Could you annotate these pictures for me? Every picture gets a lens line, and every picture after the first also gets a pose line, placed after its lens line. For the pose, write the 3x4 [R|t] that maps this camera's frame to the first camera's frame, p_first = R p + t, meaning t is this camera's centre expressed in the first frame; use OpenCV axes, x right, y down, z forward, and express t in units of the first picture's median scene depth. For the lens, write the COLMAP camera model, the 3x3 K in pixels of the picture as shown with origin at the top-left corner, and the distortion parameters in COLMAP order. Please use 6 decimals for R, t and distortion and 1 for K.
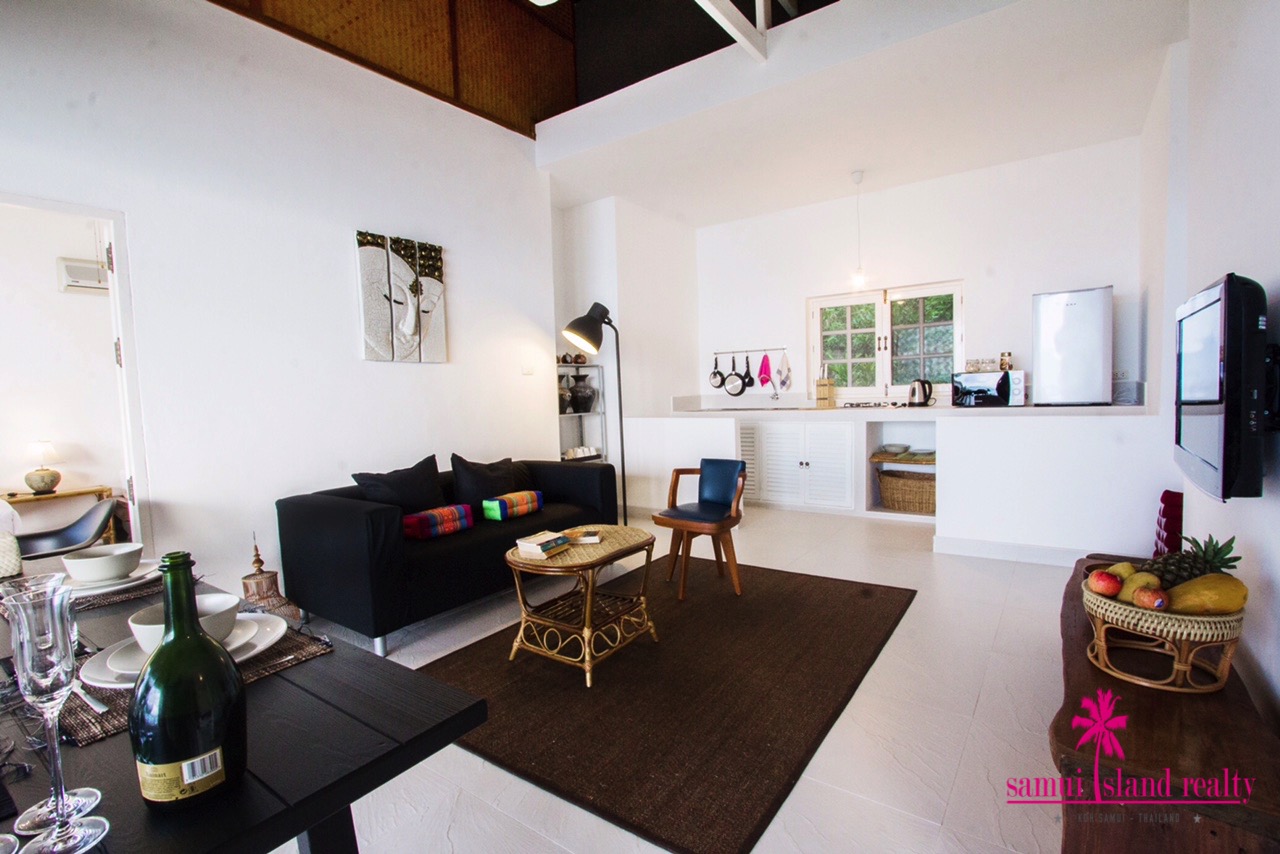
lens RADIAL K [[593.0, 0, 636.9], [0, 593.0, 432.5], [0, 0, 1]] dist [-0.011960, 0.000164]
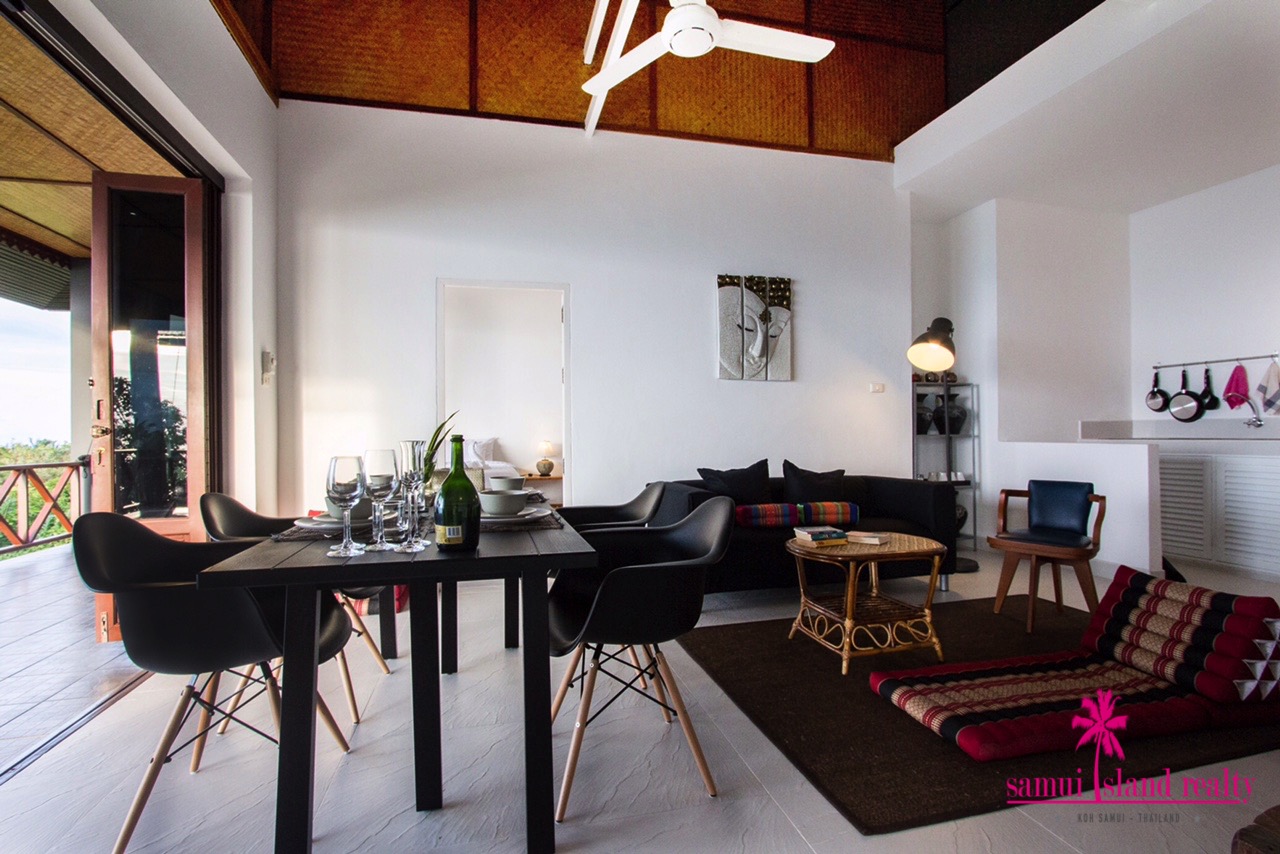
lens RADIAL K [[593.0, 0, 636.9], [0, 593.0, 432.5], [0, 0, 1]] dist [-0.011960, 0.000164]
pose [[0.769645, 0.027120, -0.637896, 0.180875], [-0.063154, 0.997432, -0.033792, 0.037855], [0.635342, 0.066293, 0.769381, -0.041036]]
